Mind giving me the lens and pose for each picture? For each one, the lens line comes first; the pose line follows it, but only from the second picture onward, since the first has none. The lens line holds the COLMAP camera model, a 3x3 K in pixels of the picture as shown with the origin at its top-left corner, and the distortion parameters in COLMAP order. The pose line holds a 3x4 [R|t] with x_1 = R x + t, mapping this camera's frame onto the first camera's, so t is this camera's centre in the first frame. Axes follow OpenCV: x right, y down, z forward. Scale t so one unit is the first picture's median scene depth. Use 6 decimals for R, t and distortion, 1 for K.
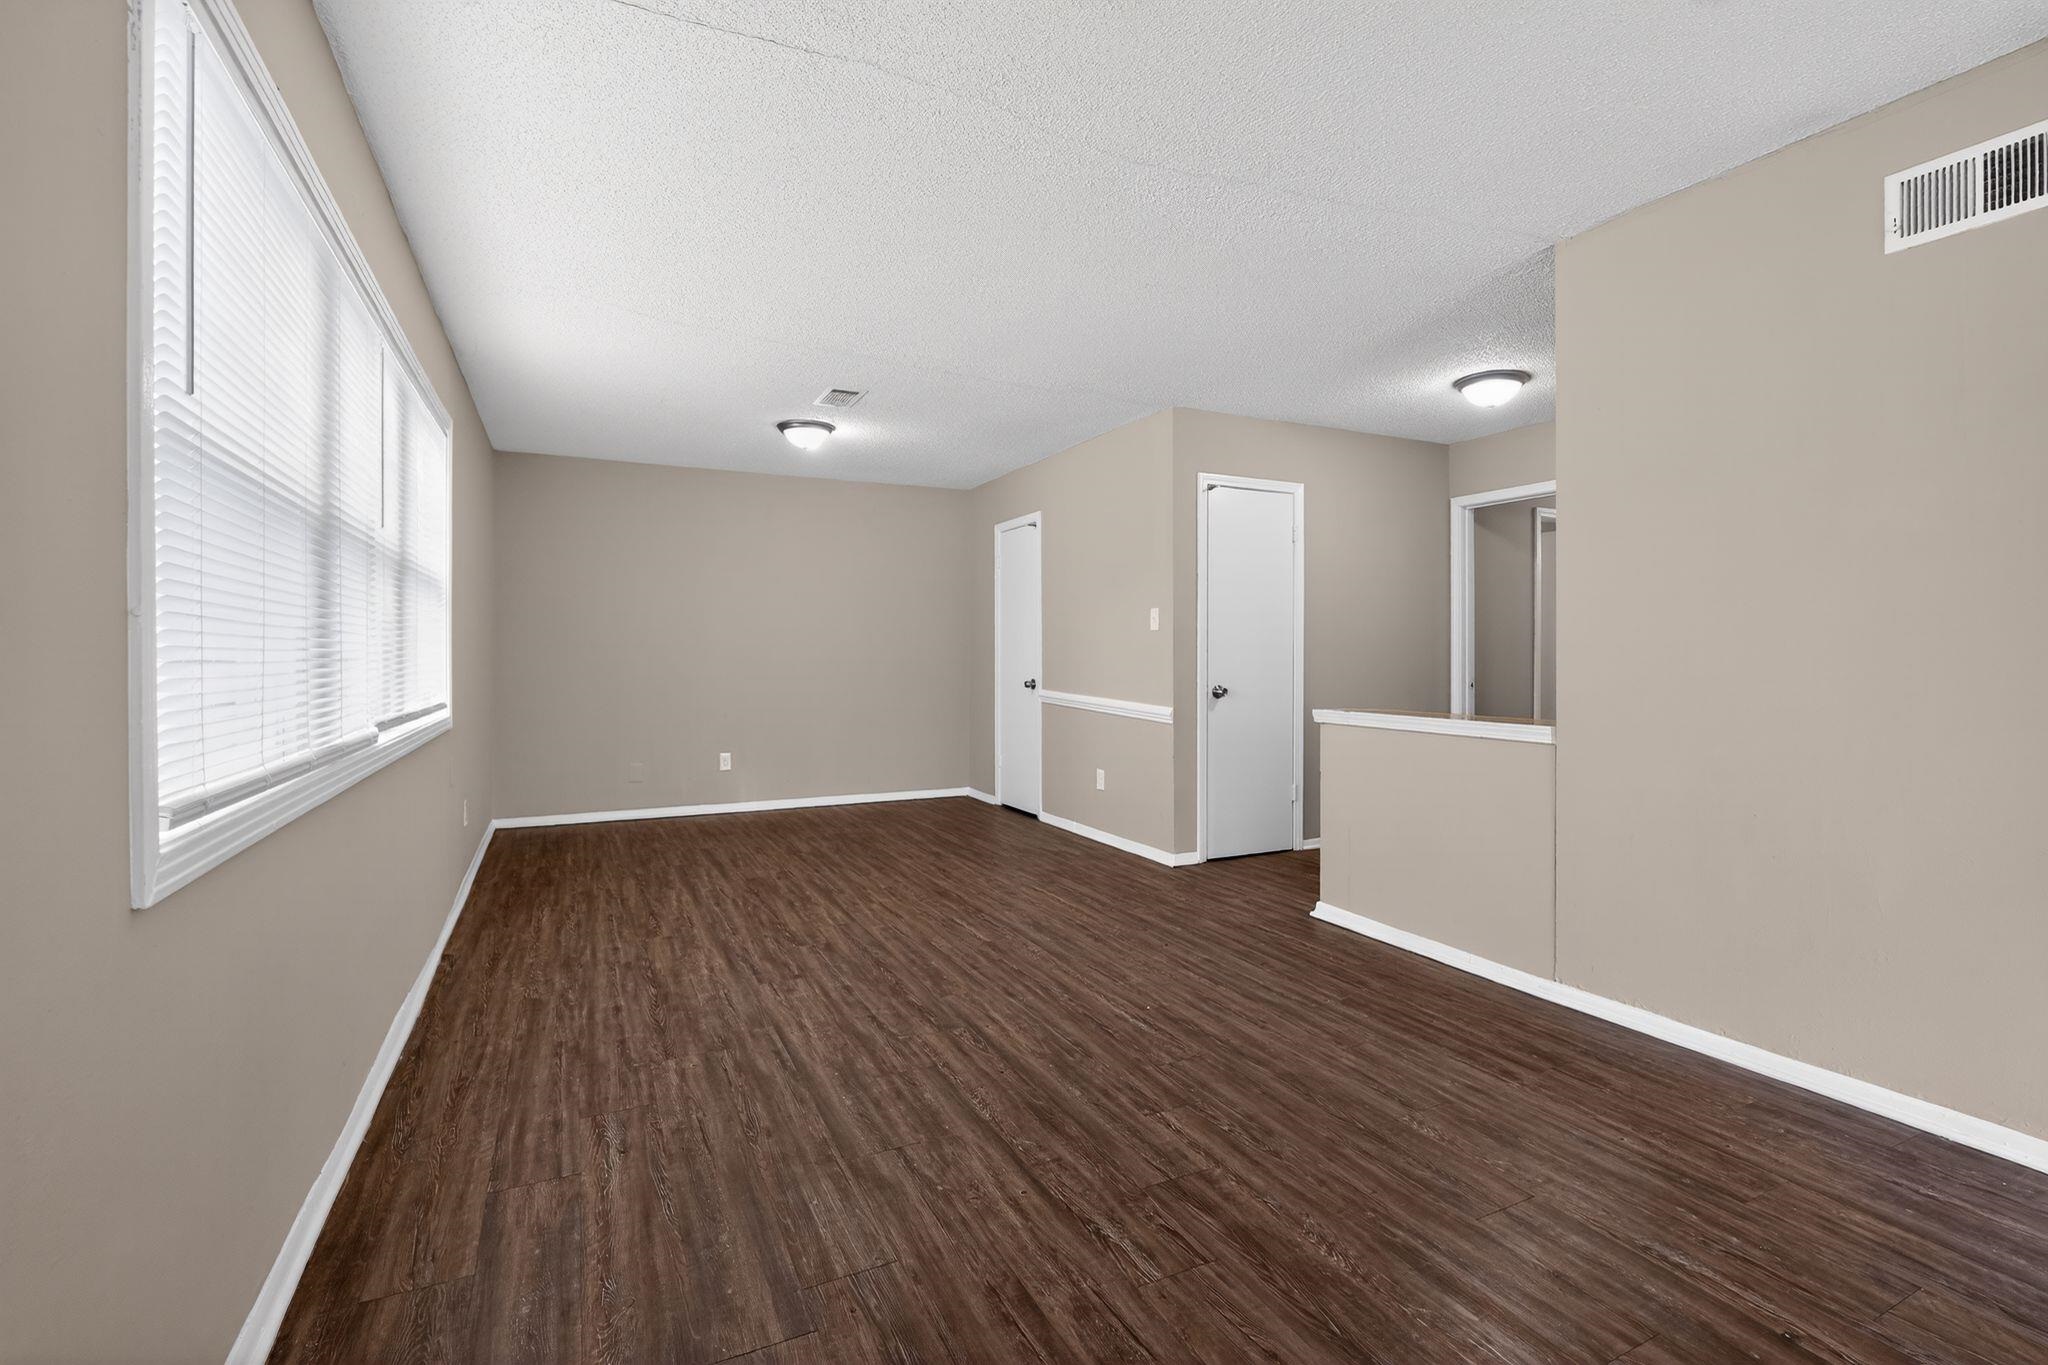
lens RADIAL K [[927.6, 0, 1026.0], [0, 927.6, 650.3], [0, 0, 1]] dist [-0.014001, -0.000572]
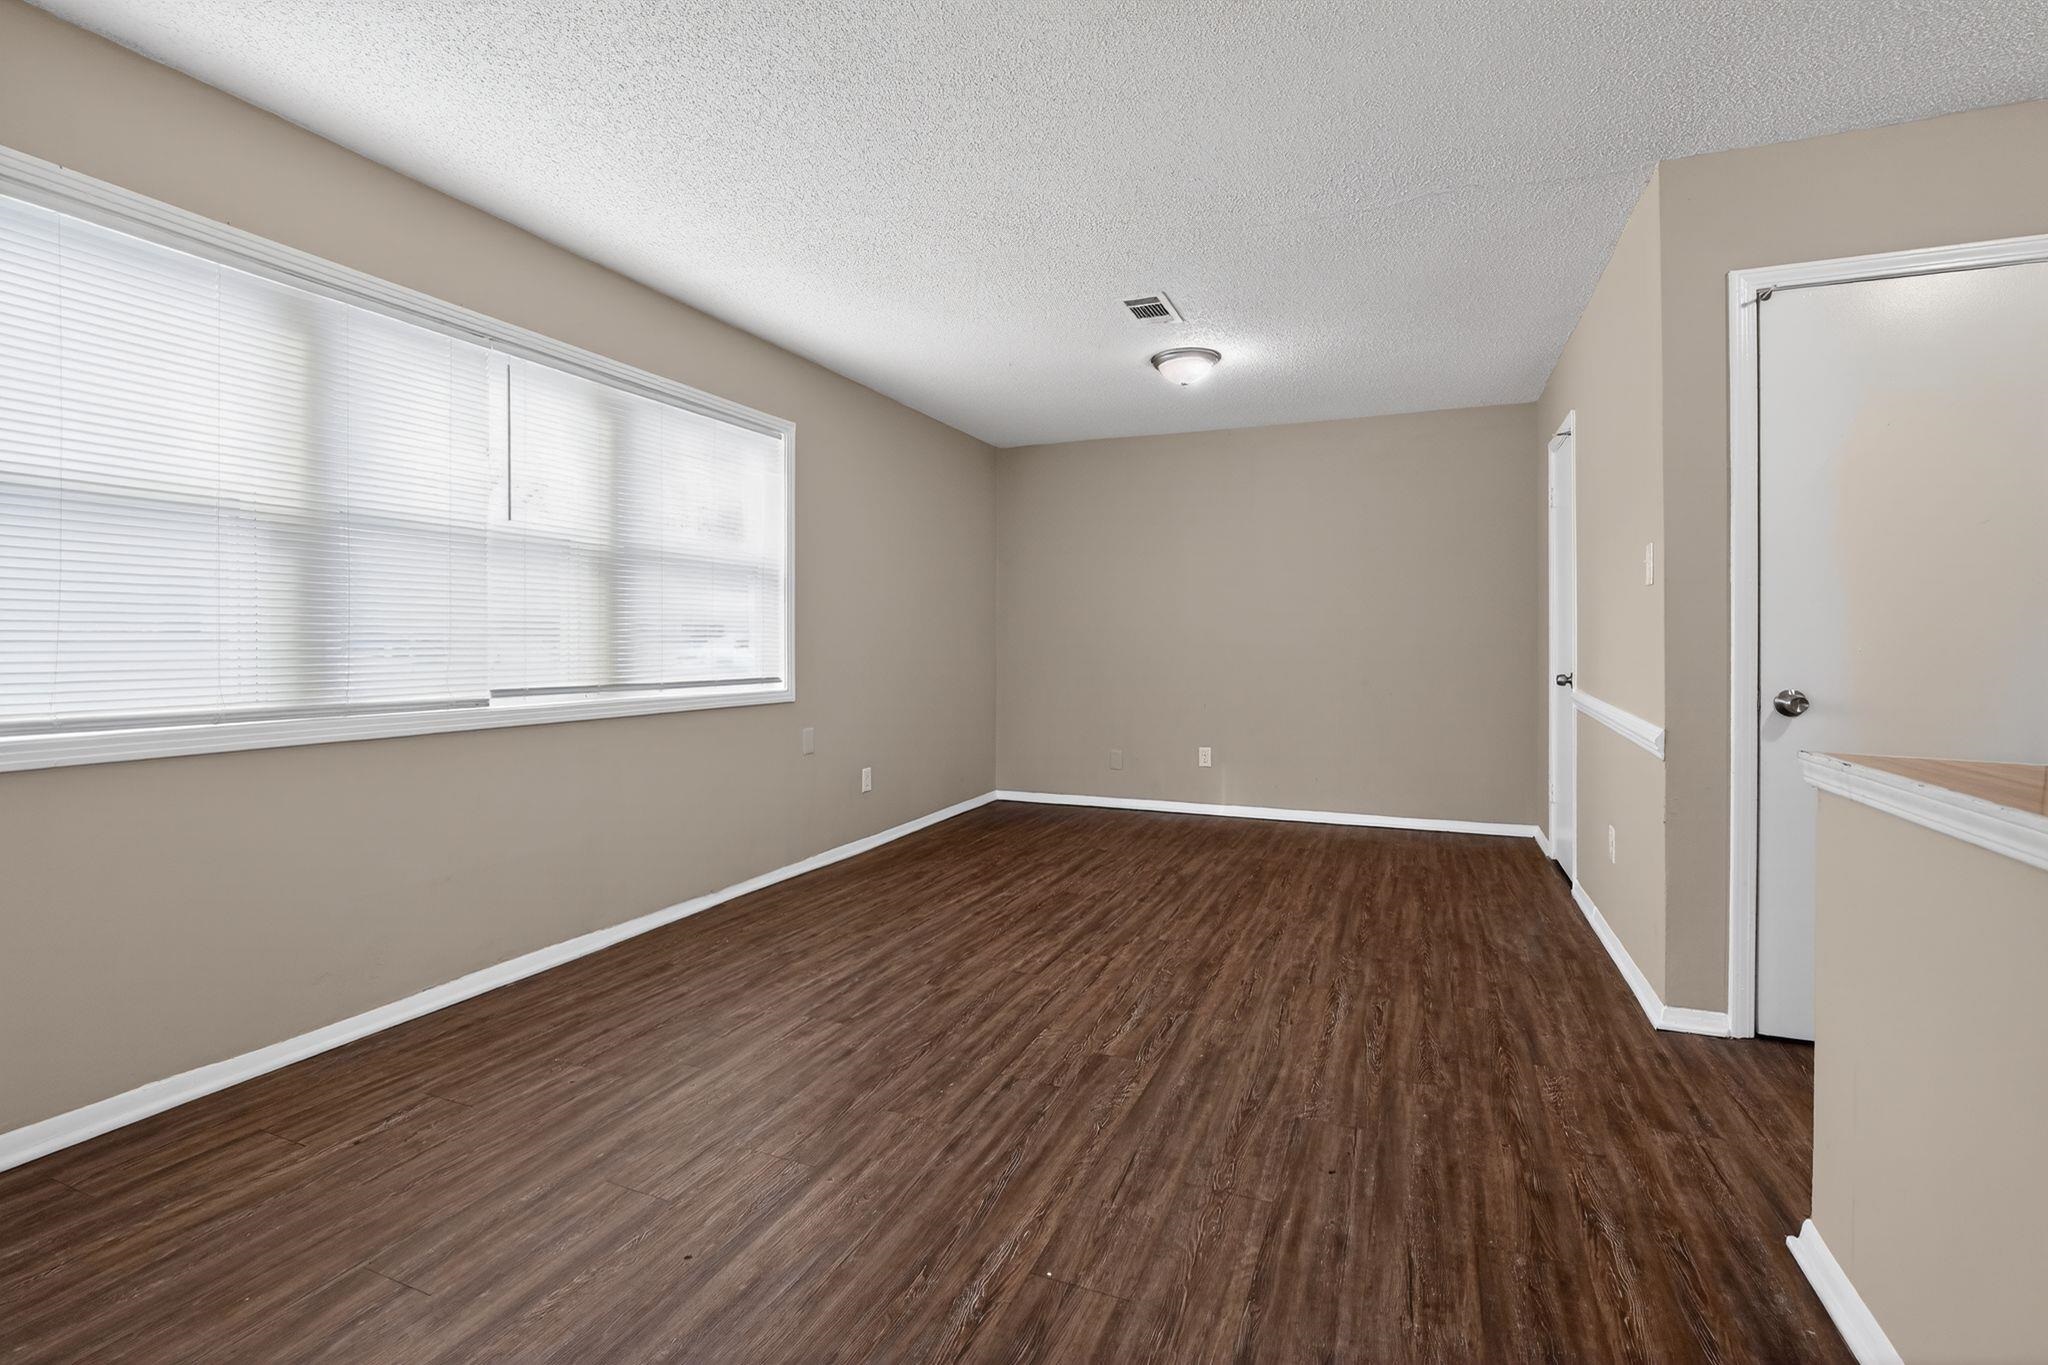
lens RADIAL K [[927.6, 0, 1025.1], [0, 927.6, 630.3], [0, 0, 1]] dist [-0.014001, -0.000572]
pose [[0.658719, -0.012178, -0.752291, 0.441568], [0.004333, 0.999914, -0.012392, 0.015090], [0.752377, 0.004903, 0.658715, 0.527871]]
